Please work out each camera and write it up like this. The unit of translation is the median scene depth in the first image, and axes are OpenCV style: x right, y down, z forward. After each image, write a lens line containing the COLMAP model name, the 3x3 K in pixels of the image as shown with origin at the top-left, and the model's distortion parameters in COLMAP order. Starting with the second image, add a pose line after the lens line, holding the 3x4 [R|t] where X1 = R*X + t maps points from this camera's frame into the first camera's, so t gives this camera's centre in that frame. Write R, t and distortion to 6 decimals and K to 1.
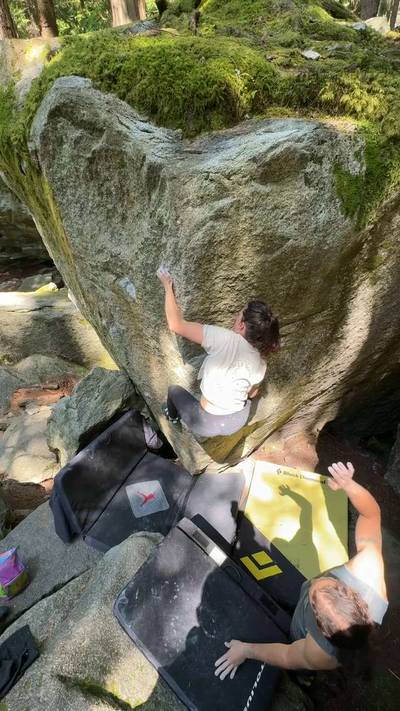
lens RADIAL K [[320.9, 0, 200.0], [0, 320.9, 355.5], [0, 0, 1]] dist [0.002108, 0.000650]
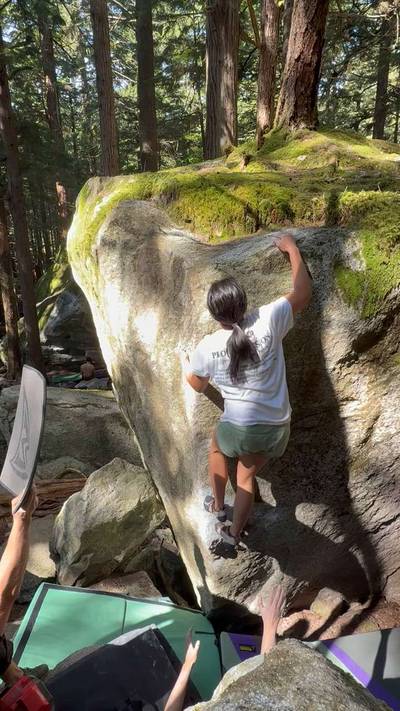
lens RADIAL K [[414.0, 0, 201.8], [0, 414.0, 362.7], [0, 0, 1]] dist [-0.000918, 0.000319]
pose [[0.973601, 0.070720, -0.217023, 0.271047], [-0.137844, 0.940004, -0.312075, 0.215267], [0.181932, 0.333752, 0.924938, -0.253176]]
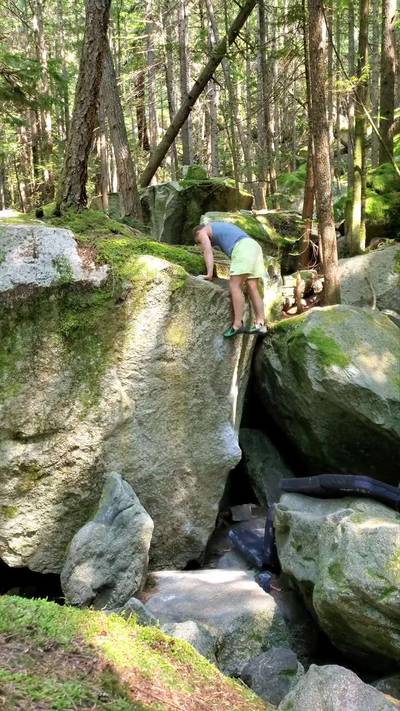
lens RADIAL K [[547.6, 0, 196.9], [0, 547.6, 351.6], [0, 0, 1]] dist [0.083050, -0.000833]
pose [[0.502874, -0.064516, 0.861949, -3.095807], [0.514123, 0.823955, -0.238275, 0.505826], [-0.694834, 0.562970, 0.447515, -0.316134]]
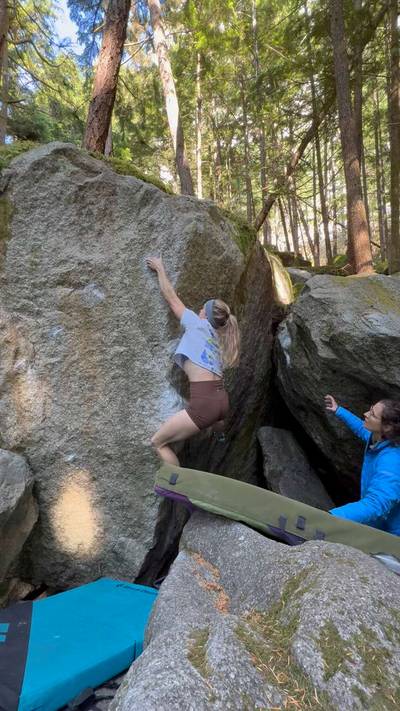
lens RADIAL K [[323.7, 0, 199.7], [0, 323.7, 357.4], [0, 0, 1]] dist [0.001144, 0.000541]
pose [[0.737255, 0.050425, 0.673730, -0.863143], [0.388499, 0.784209, -0.483823, 0.780476], [-0.552742, 0.618445, 0.558572, 0.438333]]
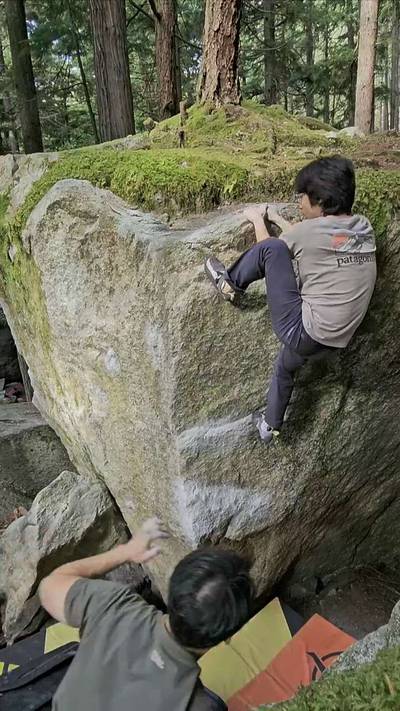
lens RADIAL K [[451.4, 0, 192.7], [0, 451.4, 352.0], [0, 0, 1]] dist [0.015940, 0.000778]
pose [[0.999366, -0.034347, -0.009341, 0.029129], [0.029169, 0.940656, -0.338107, 0.271075], [0.020400, 0.337620, 0.941061, -0.302169]]
